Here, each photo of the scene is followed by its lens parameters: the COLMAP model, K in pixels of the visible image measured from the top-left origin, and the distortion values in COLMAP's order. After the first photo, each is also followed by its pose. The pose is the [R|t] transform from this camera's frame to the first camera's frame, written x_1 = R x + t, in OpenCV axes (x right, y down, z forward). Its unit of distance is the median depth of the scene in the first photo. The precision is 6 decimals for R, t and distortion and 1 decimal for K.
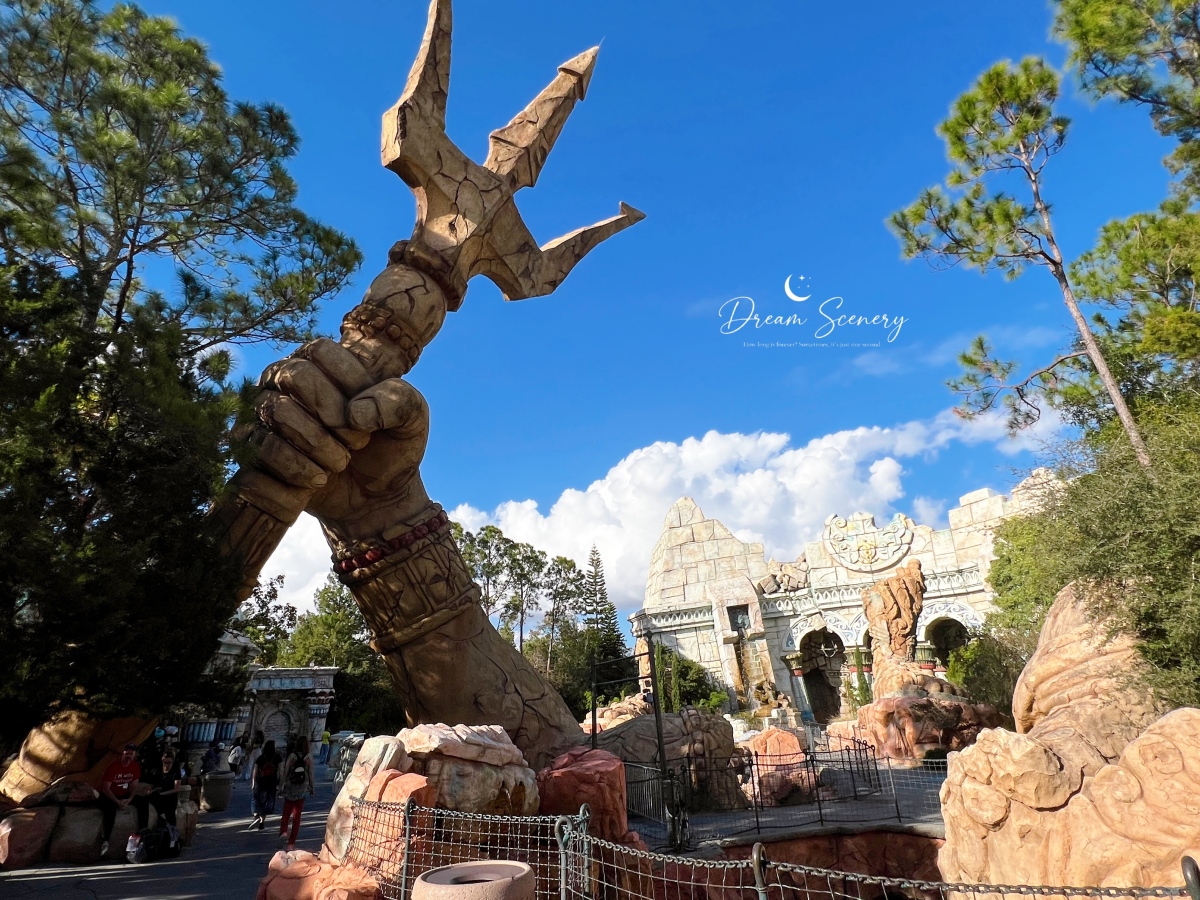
lens RADIAL K [[644.0, 0, 590.5], [0, 644.0, 452.2], [0, 0, 1]] dist [-0.001689, -0.000194]
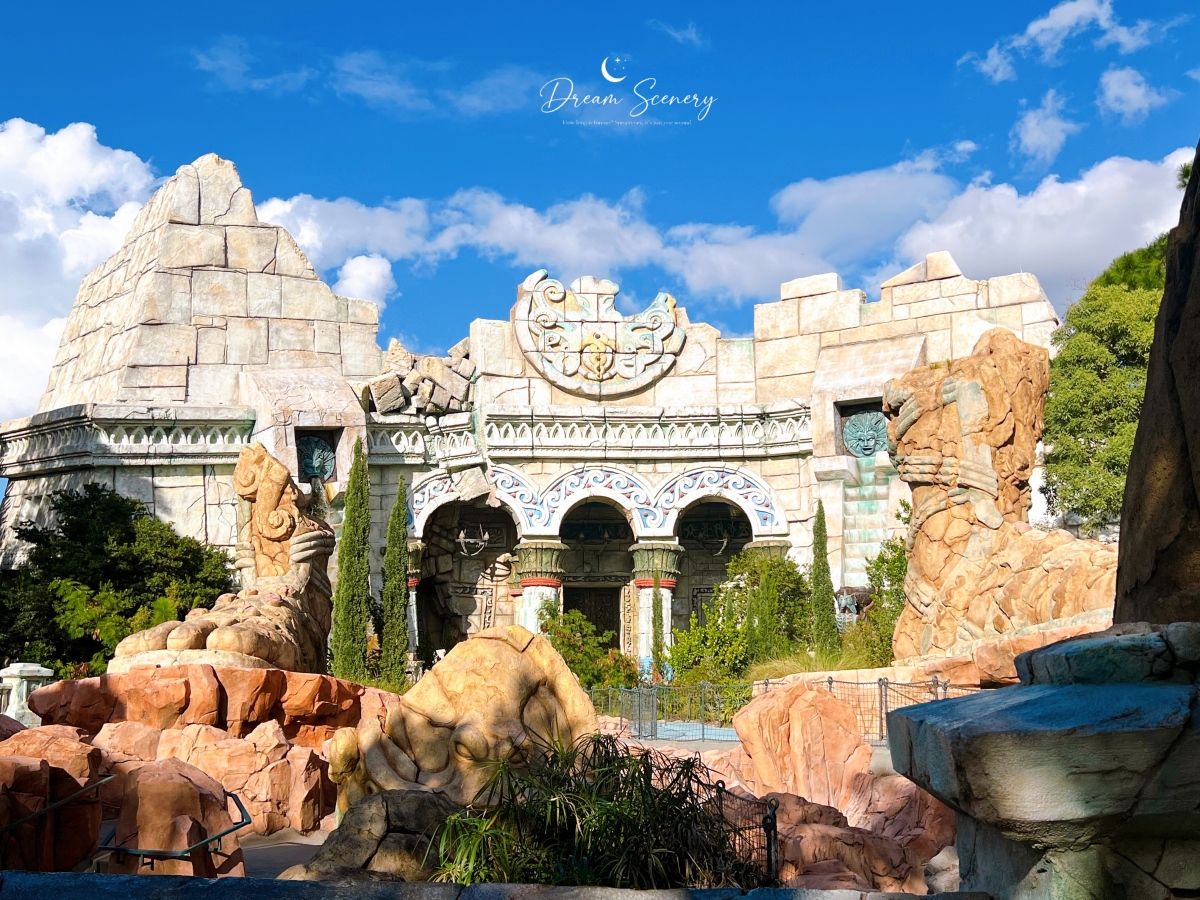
lens RADIAL K [[1220.7, 0, 600.3], [0, 1220.7, 447.4], [0, 0, 1]] dist [0.096348, 0.000000]
pose [[0.792445, 0.128140, 0.596331, -0.177615], [-0.242921, 0.963103, 0.115857, 0.168027], [-0.559482, -0.236671, 0.794334, 0.356559]]
